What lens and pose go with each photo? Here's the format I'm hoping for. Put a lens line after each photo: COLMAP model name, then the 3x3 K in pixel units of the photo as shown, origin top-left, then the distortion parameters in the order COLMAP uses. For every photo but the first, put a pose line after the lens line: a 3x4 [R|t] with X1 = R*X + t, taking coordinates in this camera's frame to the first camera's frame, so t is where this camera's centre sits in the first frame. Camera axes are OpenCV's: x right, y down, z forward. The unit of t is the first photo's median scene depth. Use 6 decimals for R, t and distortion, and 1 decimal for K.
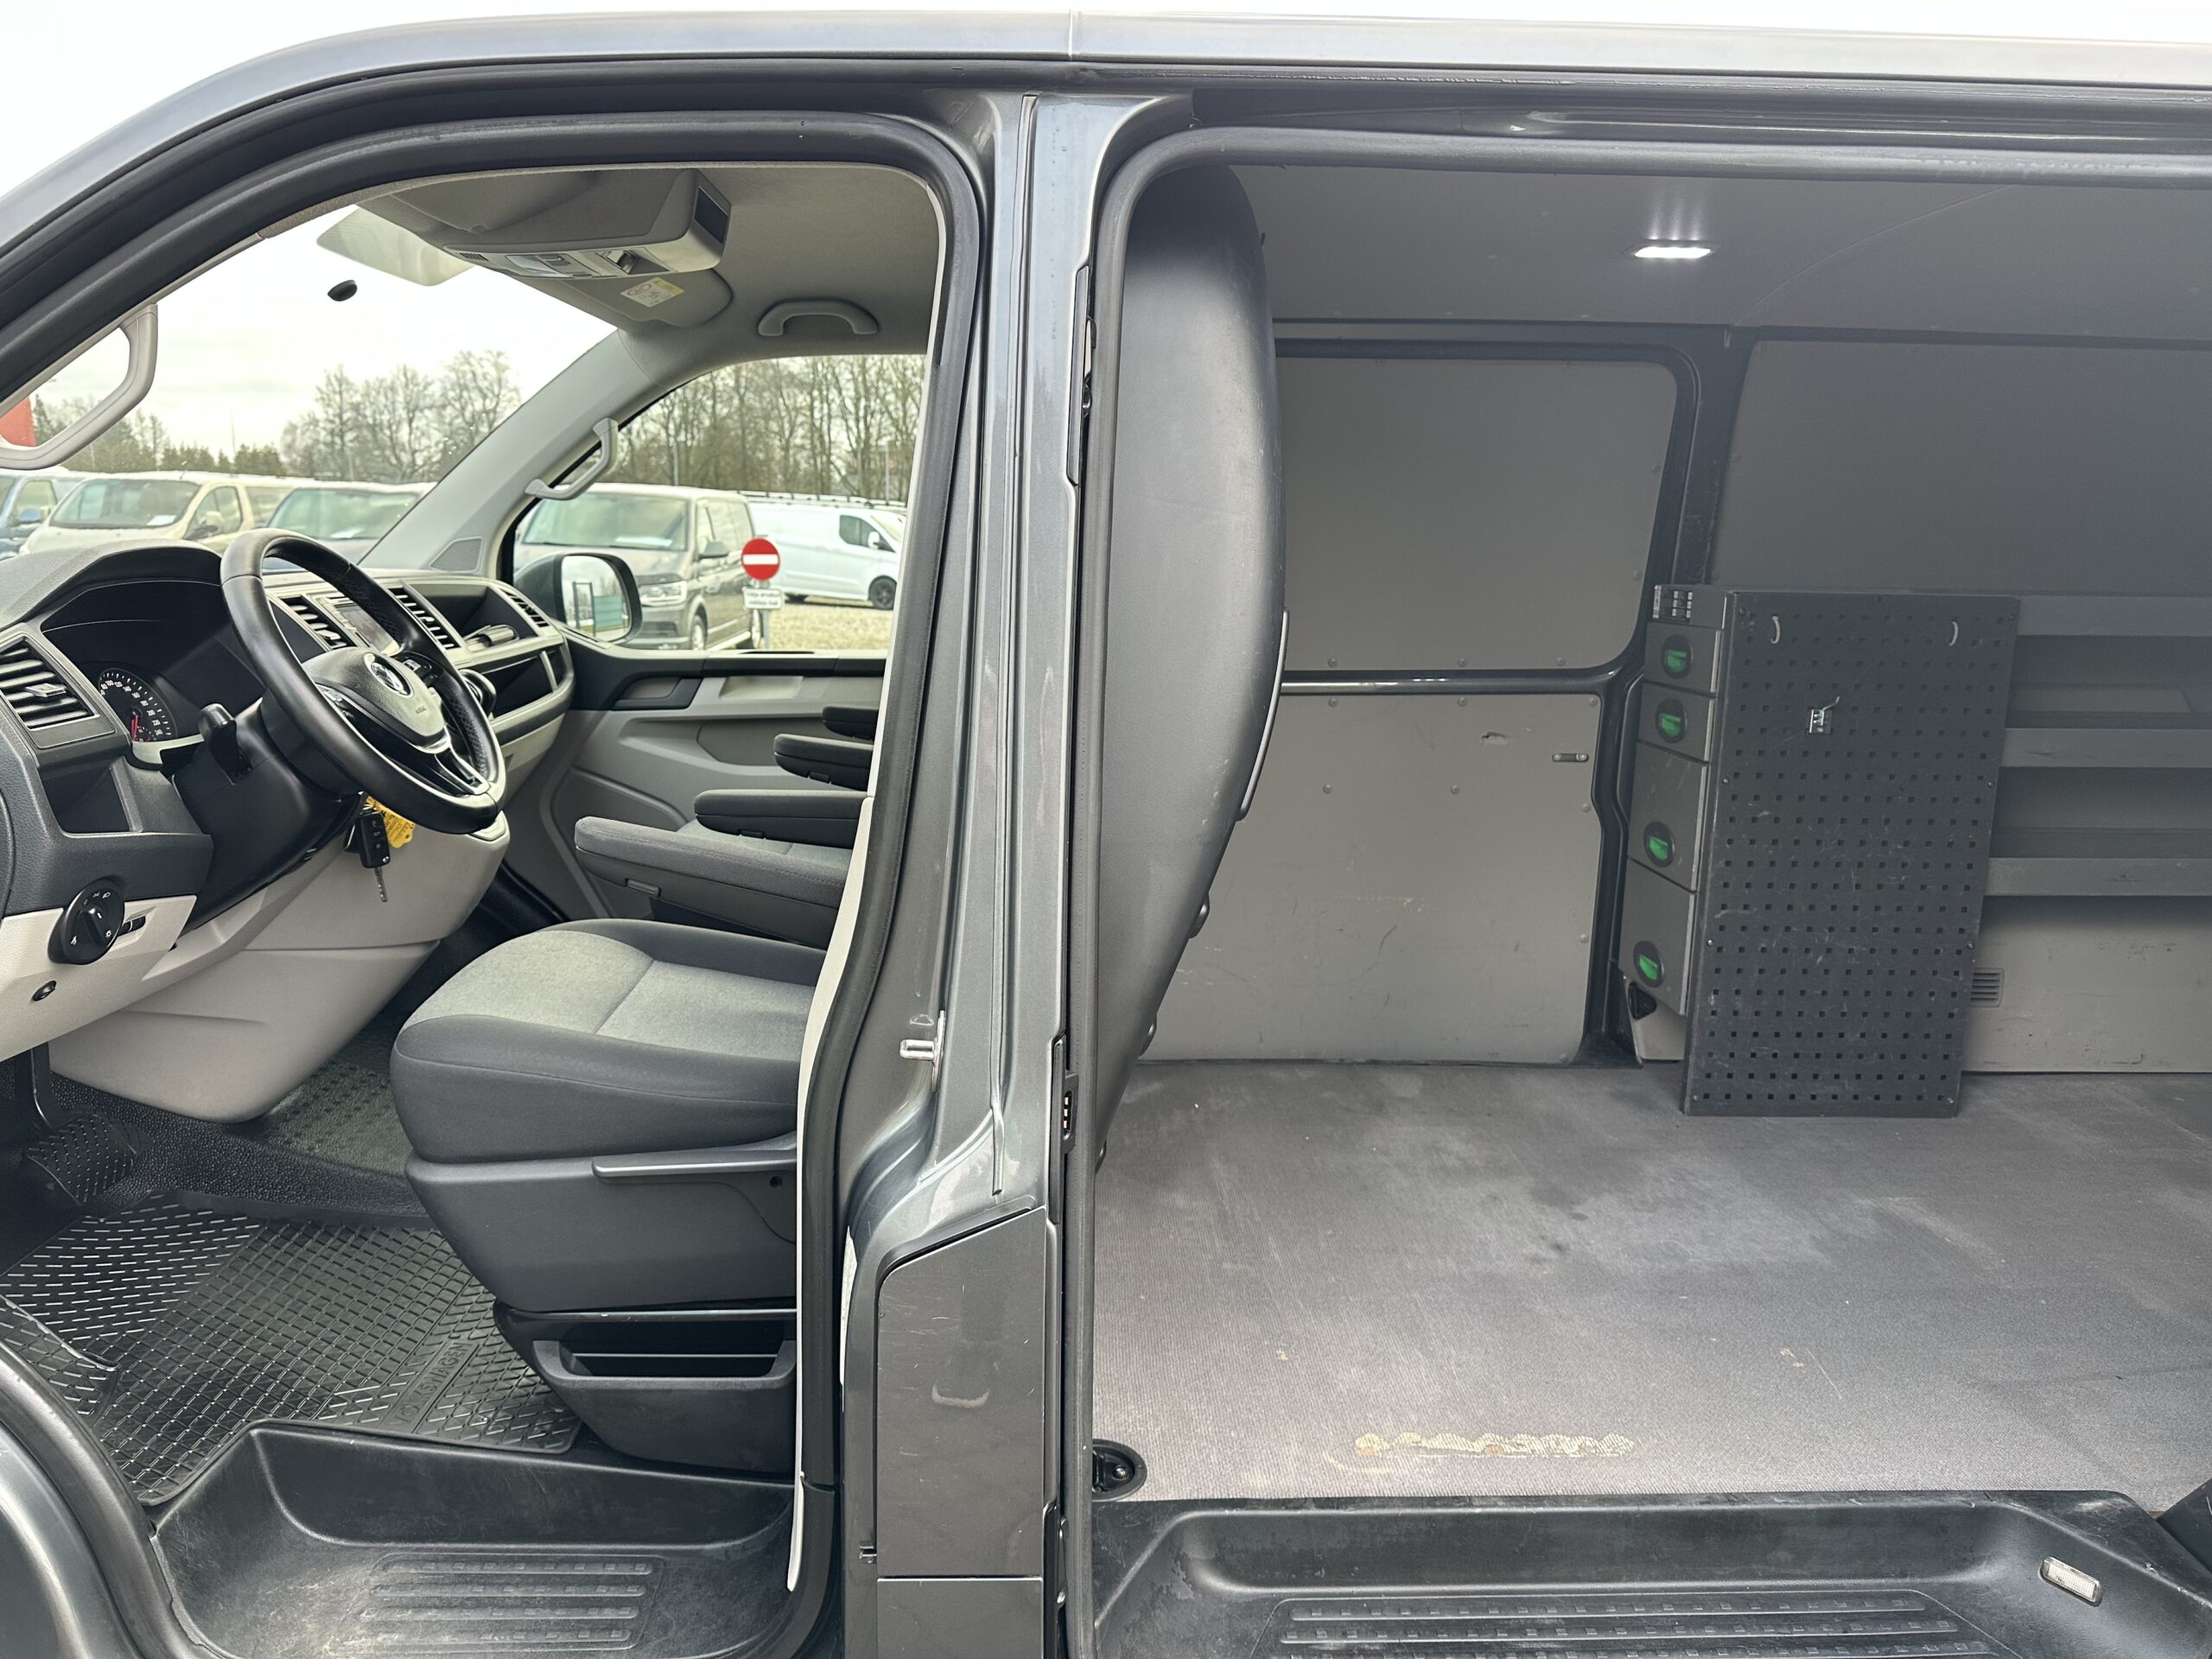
lens RADIAL K [[1539.1, 0, 1106.0], [0, 1539.1, 829.5], [0, 0, 1]] dist [0.025040, -0.037982]
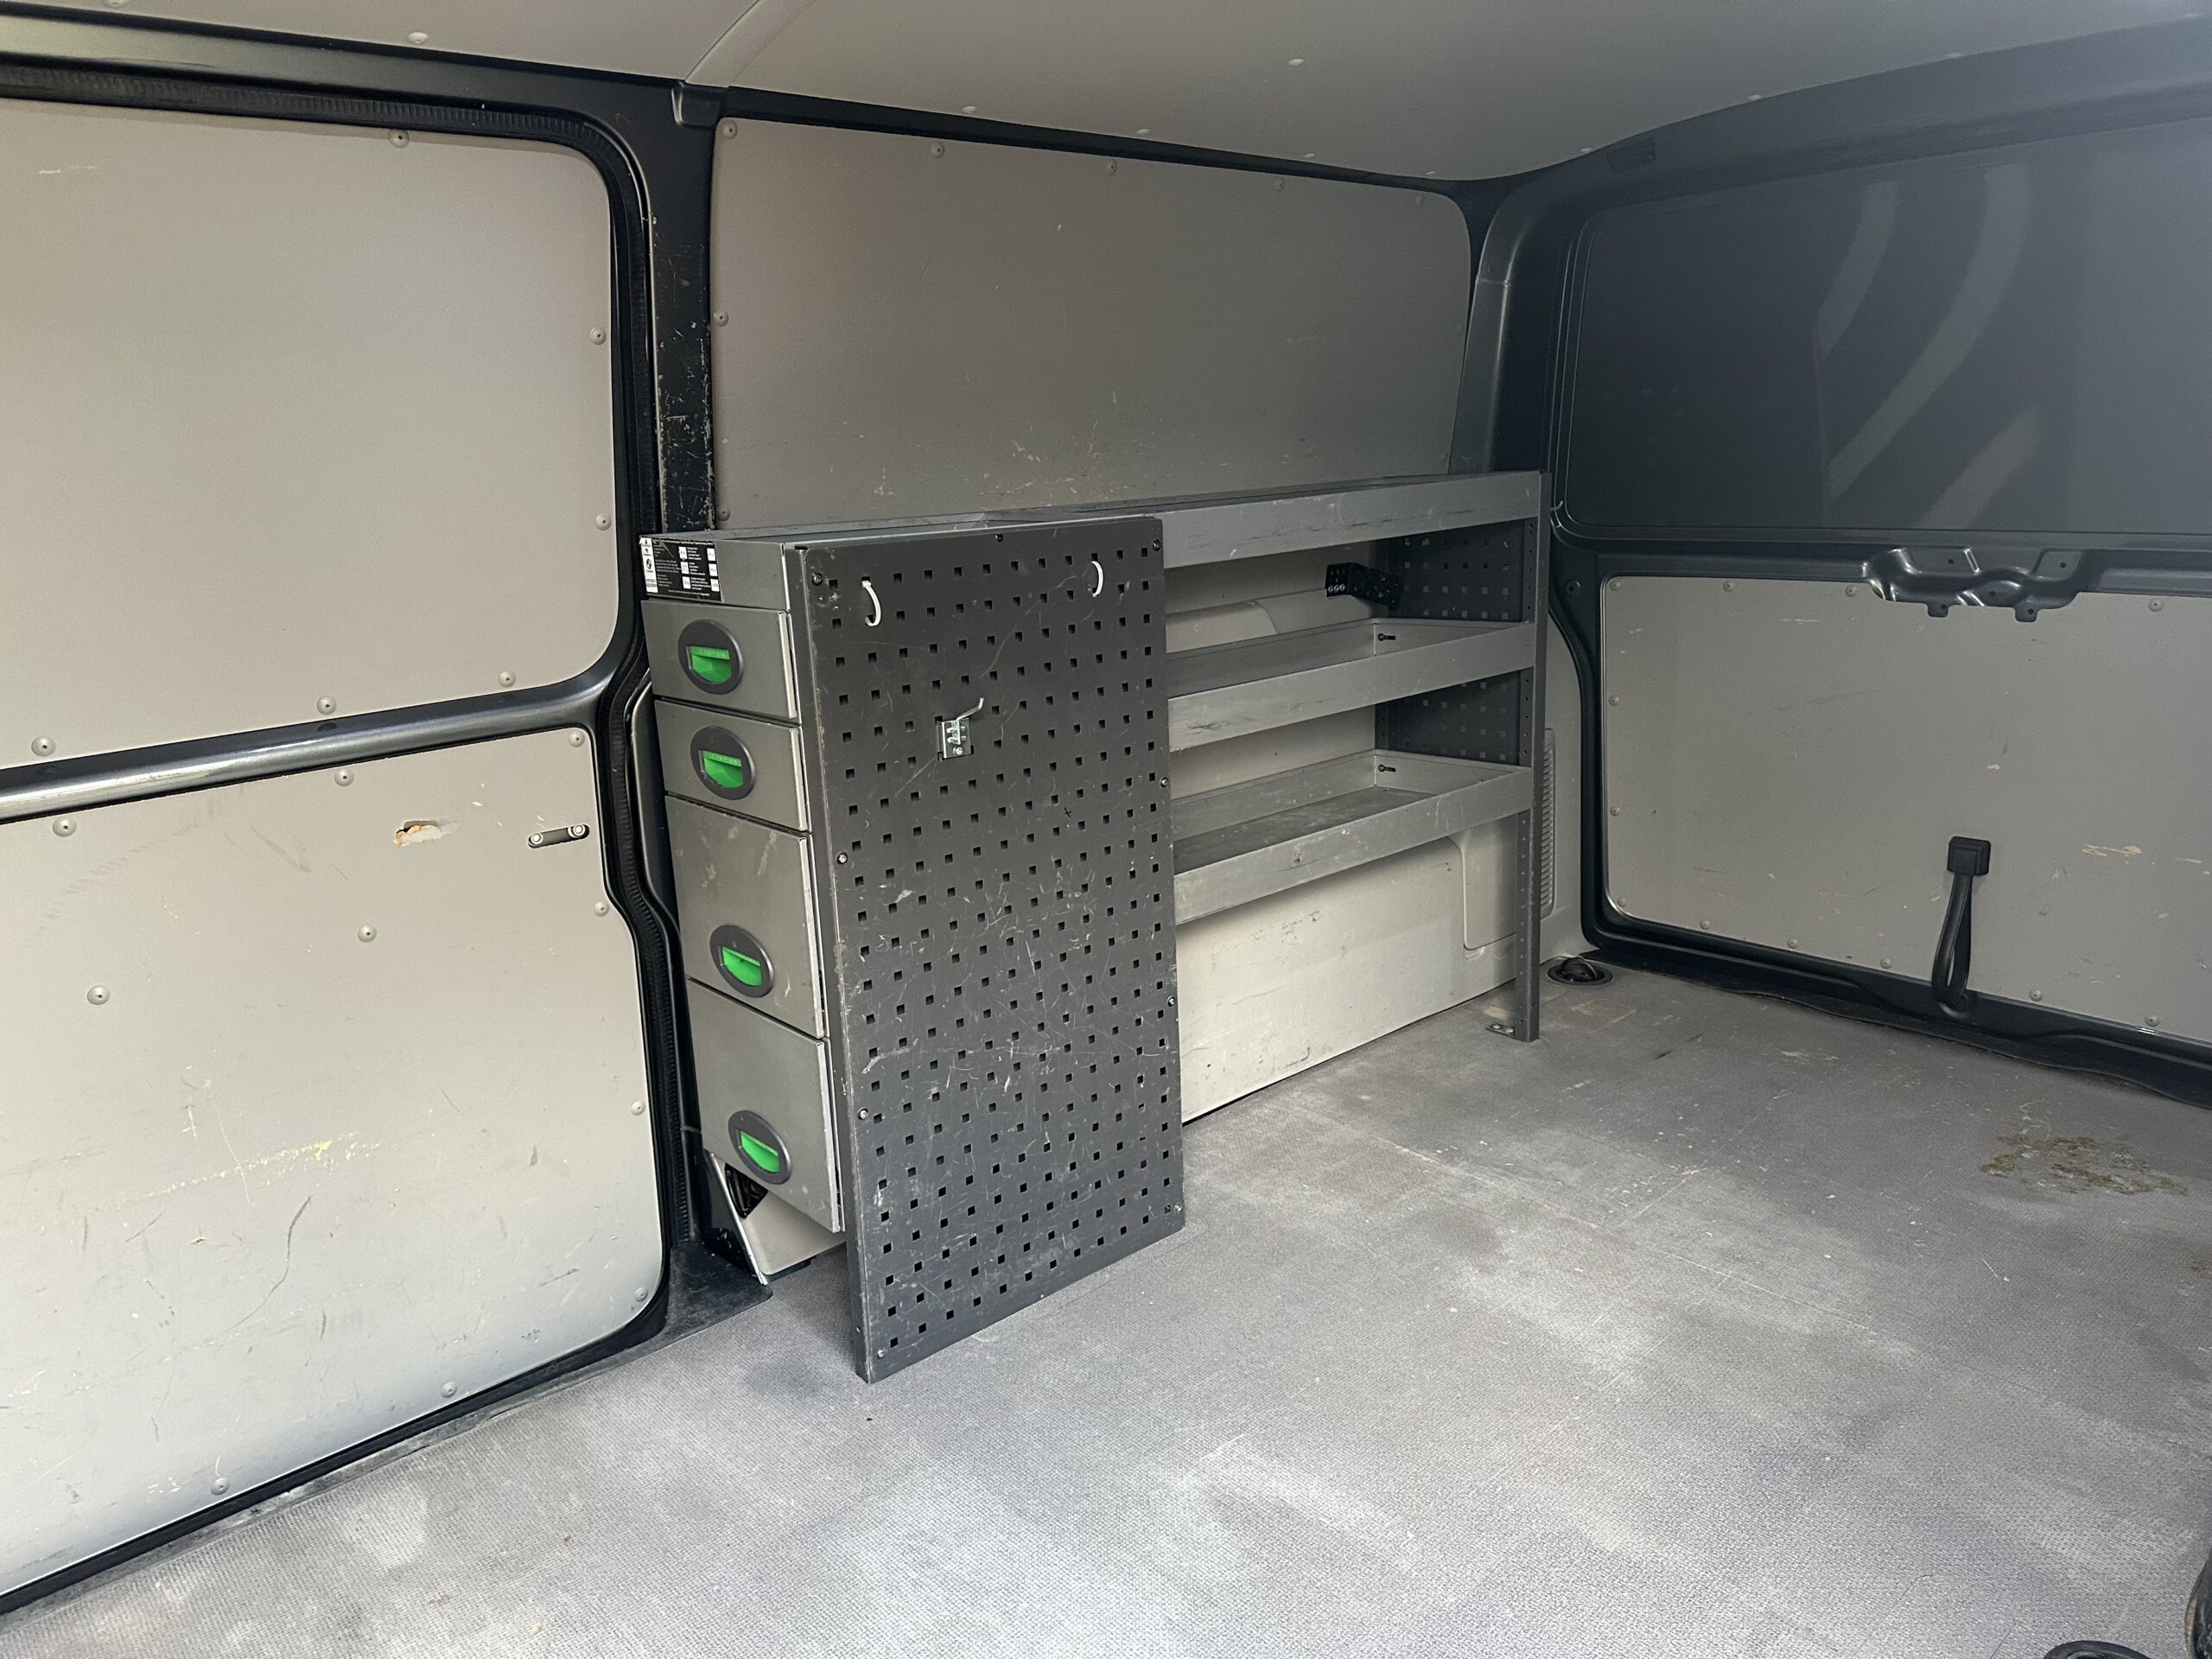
lens RADIAL K [[1567.5, 0, 1106.0], [0, 1567.5, 829.5], [0, 0, 1]] dist [0.201894, -0.383692]
pose [[0.771761, -0.202322, 0.602869, 0.105024], [0.173989, 0.979044, 0.105834, -0.086797], [-0.611648, 0.023214, 0.790790, 0.427841]]
